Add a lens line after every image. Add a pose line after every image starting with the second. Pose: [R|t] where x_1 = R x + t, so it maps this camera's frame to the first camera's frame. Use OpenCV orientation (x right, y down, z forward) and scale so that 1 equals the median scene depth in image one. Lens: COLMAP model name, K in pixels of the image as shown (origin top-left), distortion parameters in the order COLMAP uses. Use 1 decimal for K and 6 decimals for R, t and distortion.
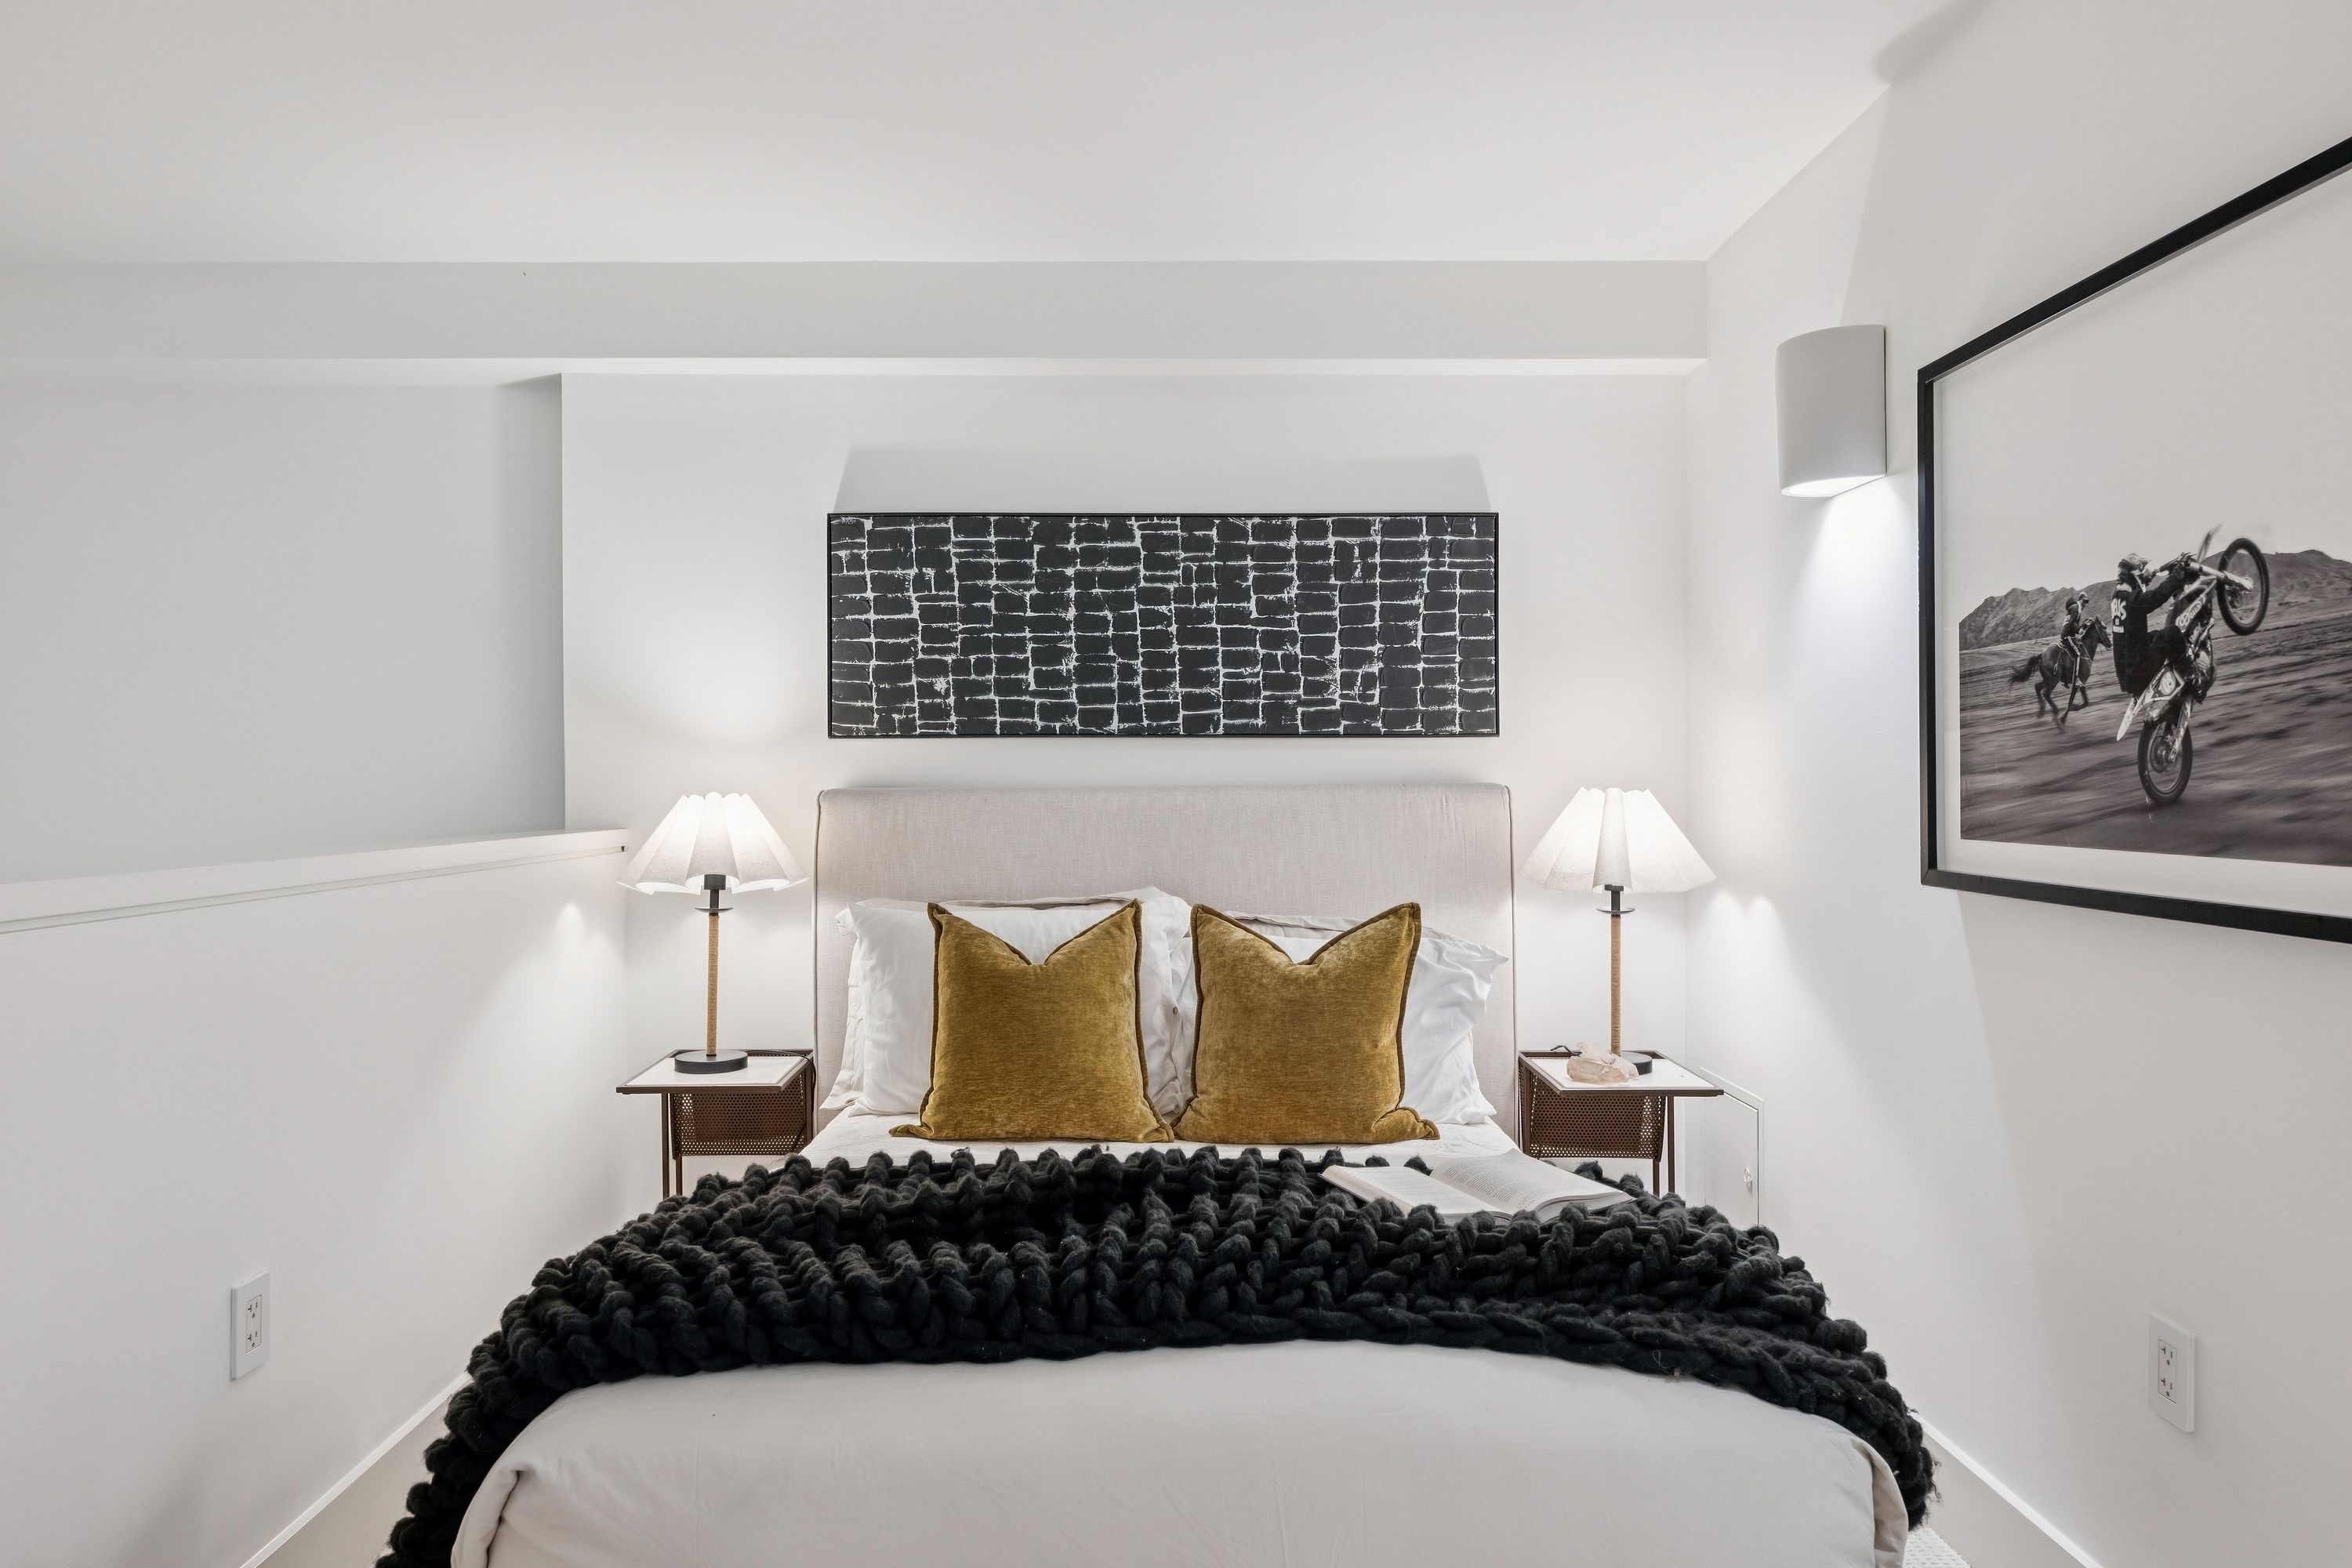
lens RADIAL K [[1558.6, 0, 1174.3], [0, 1558.6, 782.9], [0, 0, 1]] dist [-0.002065, -0.001704]
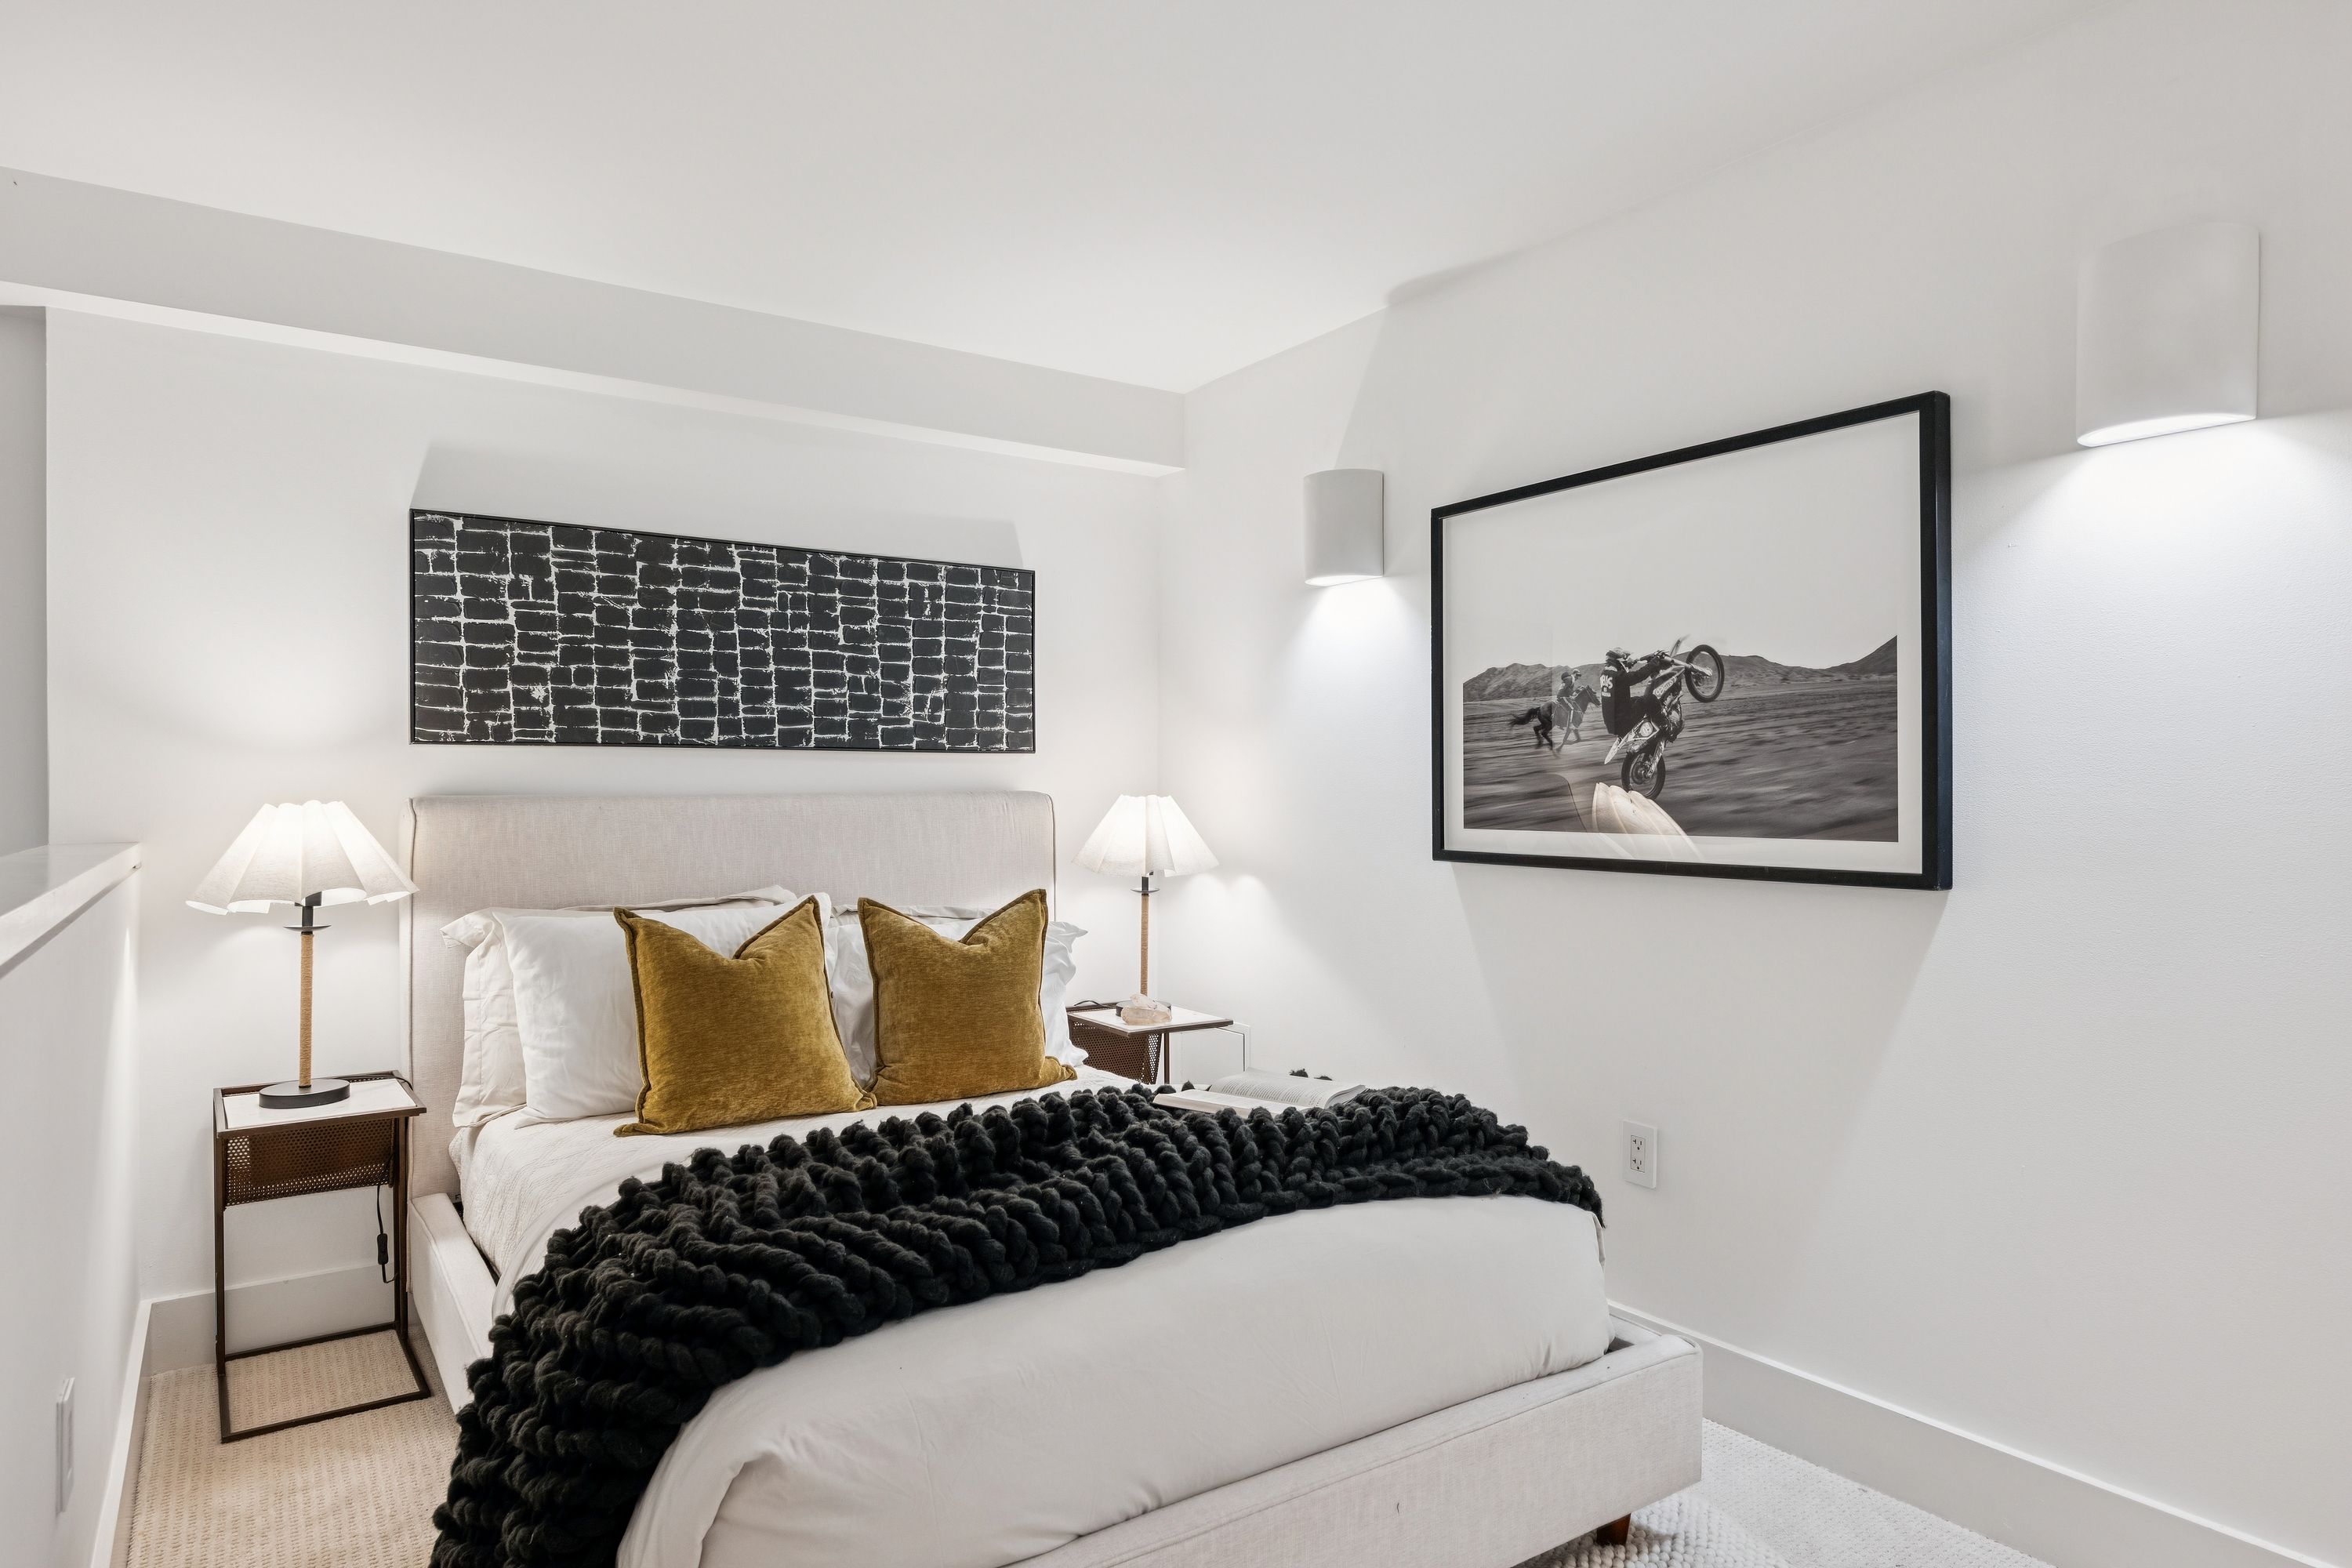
lens RADIAL K [[1365.6, 0, 1177.8], [0, 1365.6, 787.0], [0, 0, 1]] dist [0.000188, -0.001177]
pose [[0.833827, 0.002604, 0.552020, -0.292013], [-0.000307, 0.999991, -0.004253, 0.001270], [-0.552026, 0.003376, 0.833820, 0.041889]]
